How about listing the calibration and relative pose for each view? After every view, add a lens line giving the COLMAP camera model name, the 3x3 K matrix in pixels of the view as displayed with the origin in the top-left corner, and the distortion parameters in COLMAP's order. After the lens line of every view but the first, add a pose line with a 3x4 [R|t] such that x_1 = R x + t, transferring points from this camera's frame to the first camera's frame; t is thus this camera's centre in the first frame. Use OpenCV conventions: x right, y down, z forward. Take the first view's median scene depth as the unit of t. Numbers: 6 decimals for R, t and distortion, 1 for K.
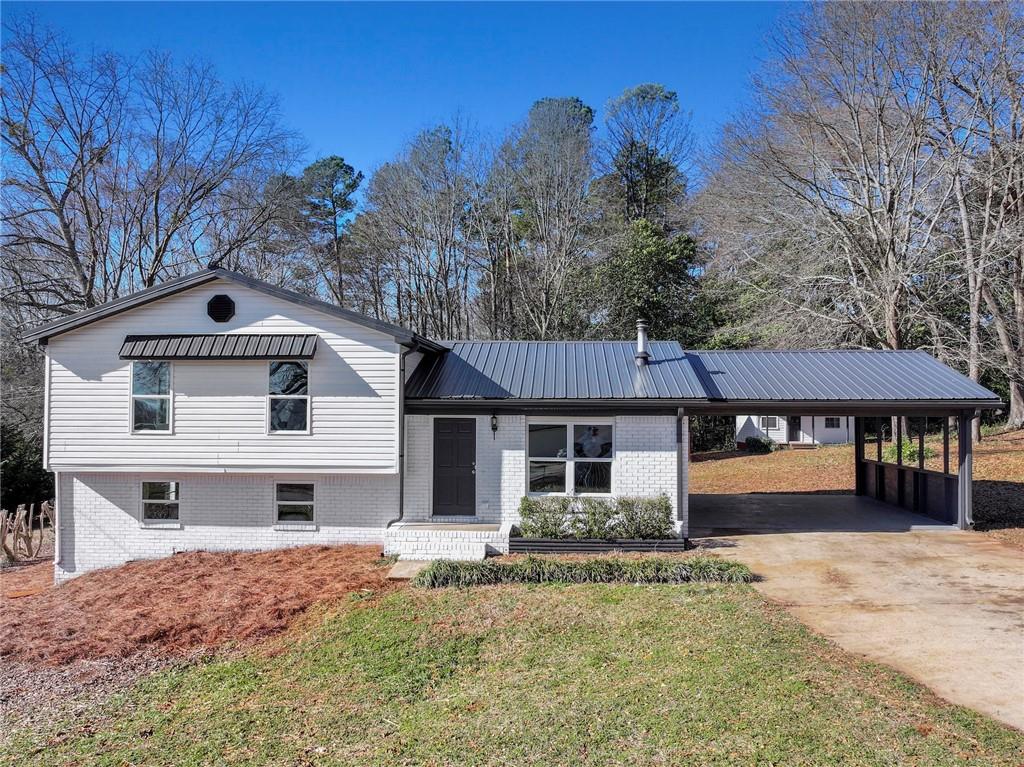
lens RADIAL K [[794.3, 0, 511.6], [0, 794.3, 412.2], [0, 0, 1]] dist [0.007165, 0.005097]
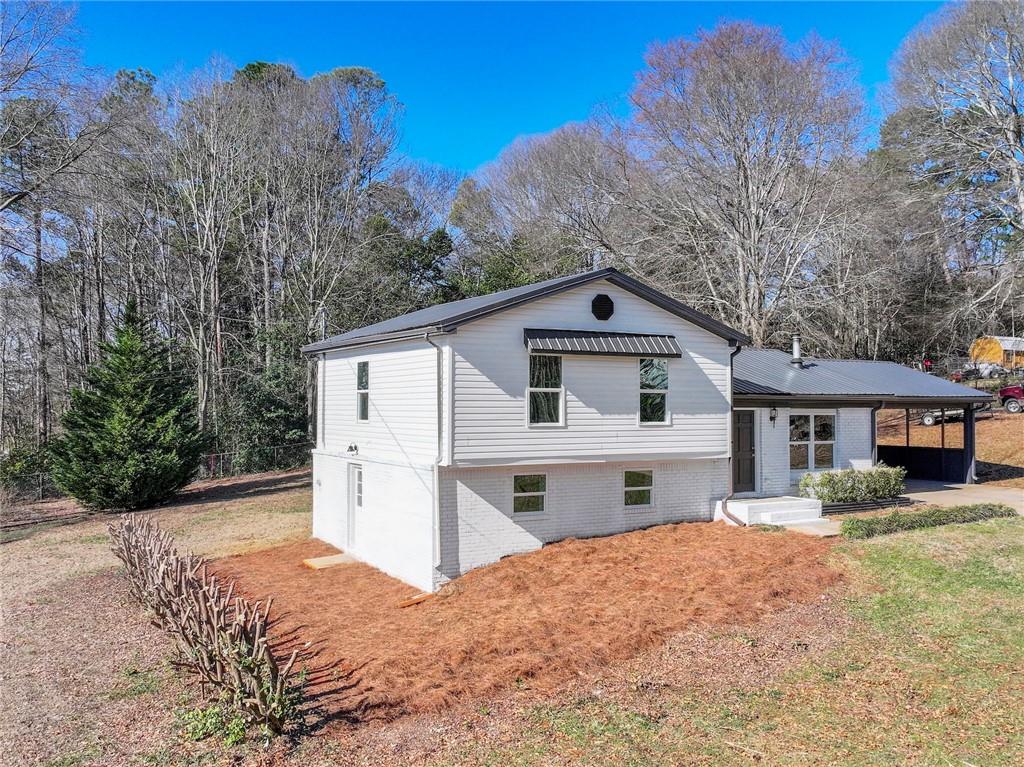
lens RADIAL K [[826.1, 0, 512.0], [0, 826.1, 383.5], [0, 0, 1]] dist [0.007636, 0.007252]
pose [[0.853098, 0.014442, 0.521551, -1.030079], [-0.000751, 0.999650, -0.026452, 0.000388], [-0.521751, 0.022175, 0.852810, 0.124929]]
